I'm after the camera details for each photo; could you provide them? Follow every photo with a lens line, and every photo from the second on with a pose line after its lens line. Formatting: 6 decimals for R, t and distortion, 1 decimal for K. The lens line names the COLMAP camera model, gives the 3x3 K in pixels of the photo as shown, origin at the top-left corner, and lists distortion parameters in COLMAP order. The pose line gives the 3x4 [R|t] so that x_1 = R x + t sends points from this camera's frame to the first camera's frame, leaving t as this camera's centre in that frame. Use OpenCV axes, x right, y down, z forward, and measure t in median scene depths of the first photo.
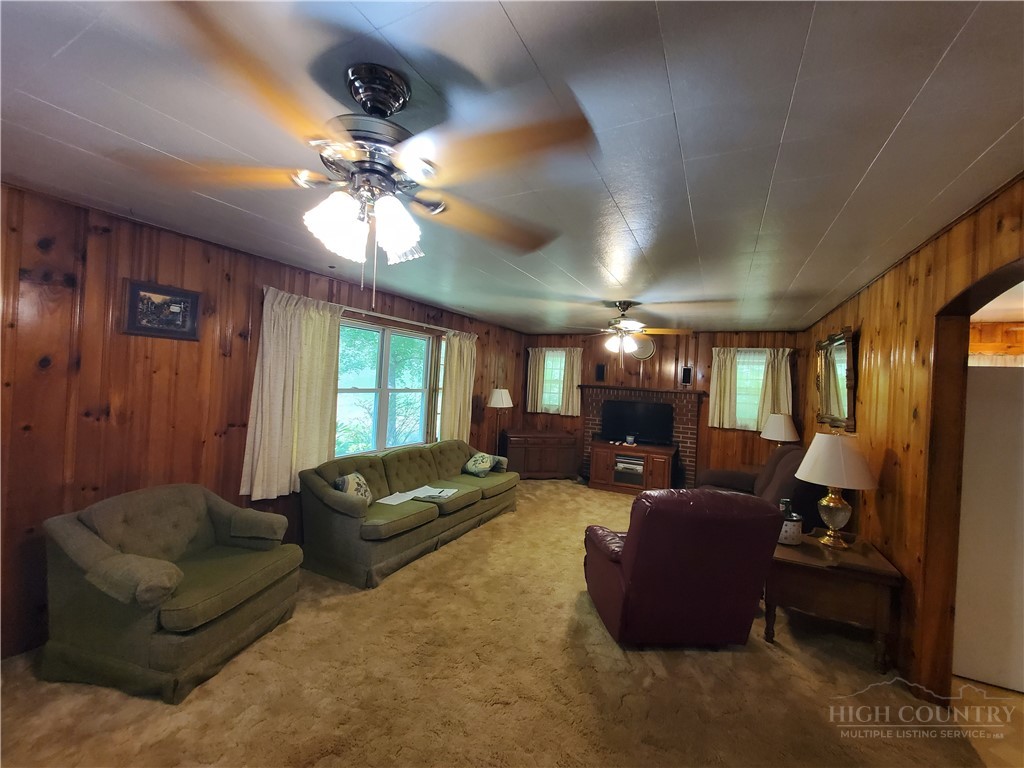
lens RADIAL K [[406.9, 0, 511.8], [0, 406.9, 380.8], [0, 0, 1]] dist [-0.000646, -0.000063]
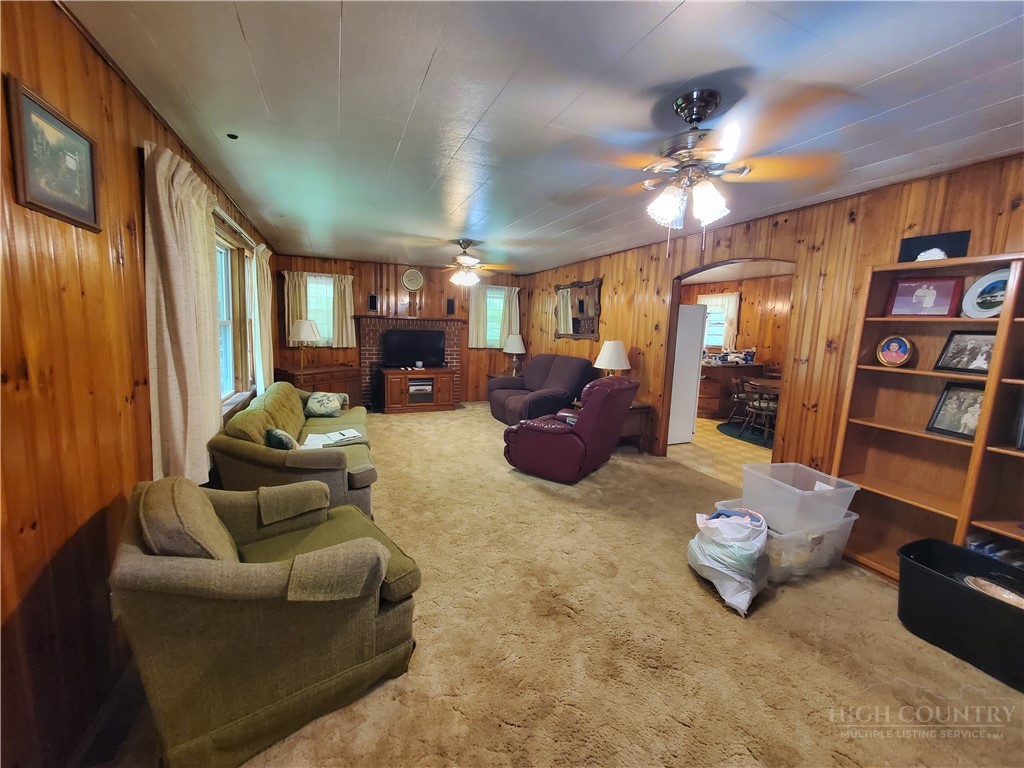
lens RADIAL K [[406.9, 0, 514.4], [0, 406.9, 380.4], [0, 0, 1]] dist [-0.000646, -0.000063]
pose [[0.629976, -0.128159, 0.765967, -0.555922], [-0.001041, 0.986150, 0.165855, 0.003953], [-0.776614, -0.105282, 0.621117, 0.138110]]
